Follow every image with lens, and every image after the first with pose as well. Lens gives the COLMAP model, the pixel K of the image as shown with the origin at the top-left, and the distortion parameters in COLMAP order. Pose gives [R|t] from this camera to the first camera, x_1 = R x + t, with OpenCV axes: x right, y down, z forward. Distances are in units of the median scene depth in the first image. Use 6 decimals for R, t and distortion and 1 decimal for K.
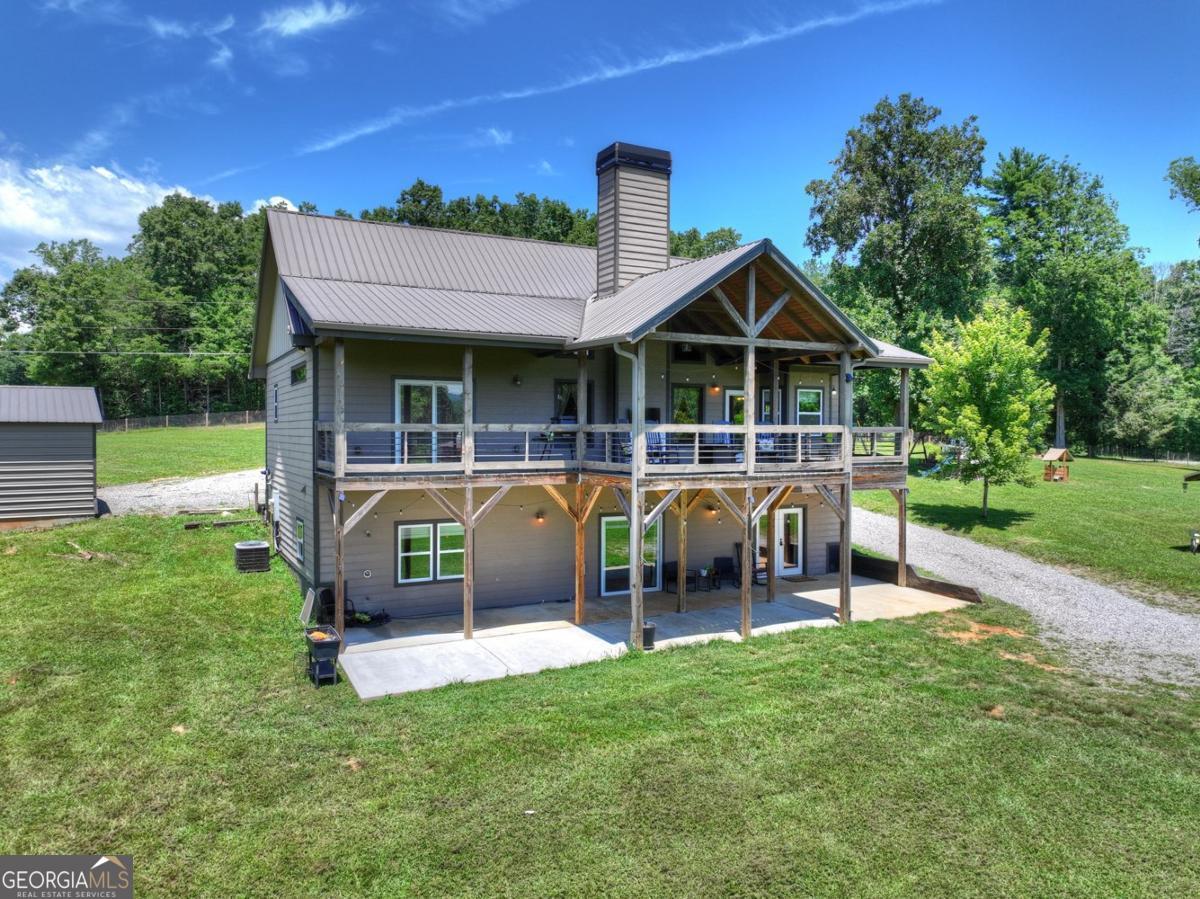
lens RADIAL K [[876.9, 0, 600.0], [0, 876.9, 449.5], [0, 0, 1]] dist [-0.001782, 0.005722]
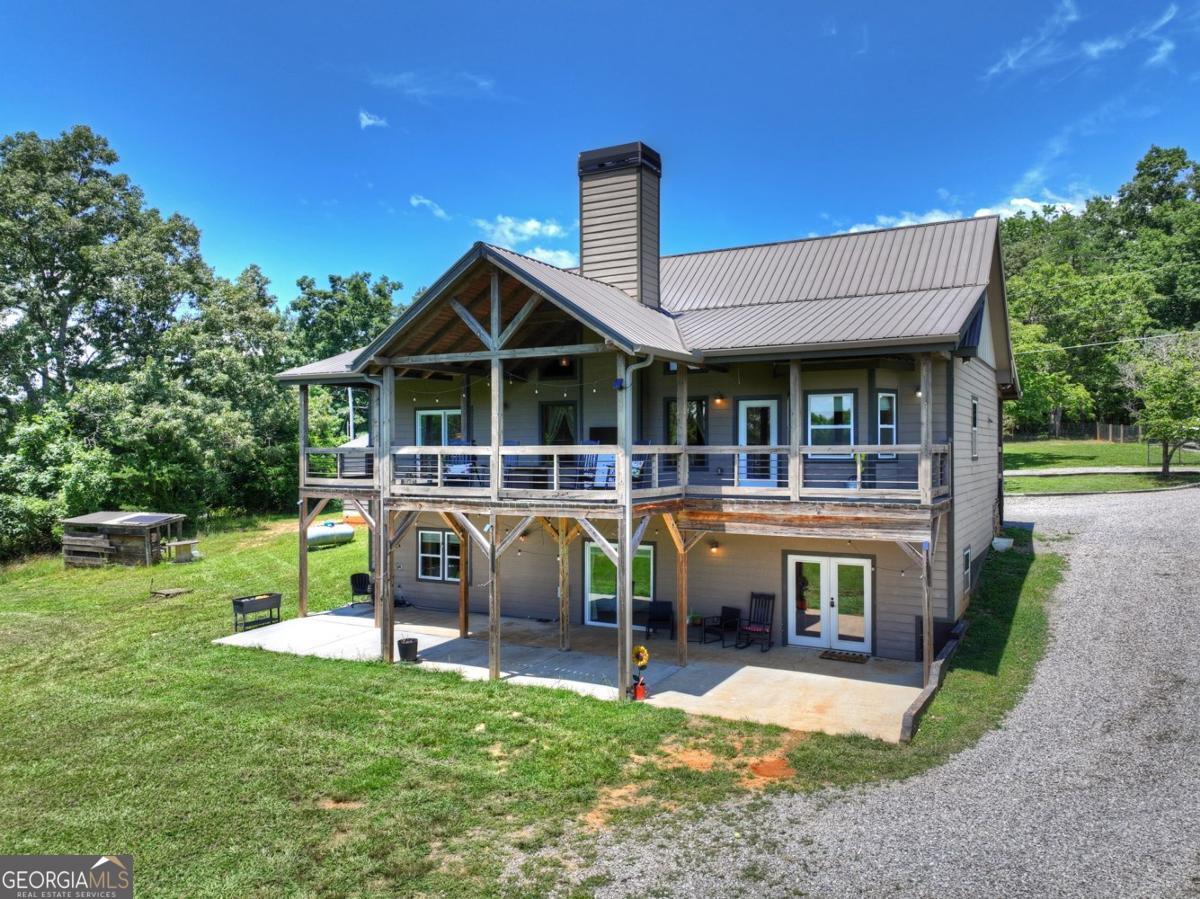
lens RADIAL K [[852.6, 0, 600.0], [0, 852.6, 449.5], [0, 0, 1]] dist [-0.003108, 0.028115]
pose [[0.541188, -0.005672, -0.840882, 0.912668], [-0.015330, 0.999745, -0.016610, -0.010467], [0.840762, 0.021880, 0.540963, 0.574732]]
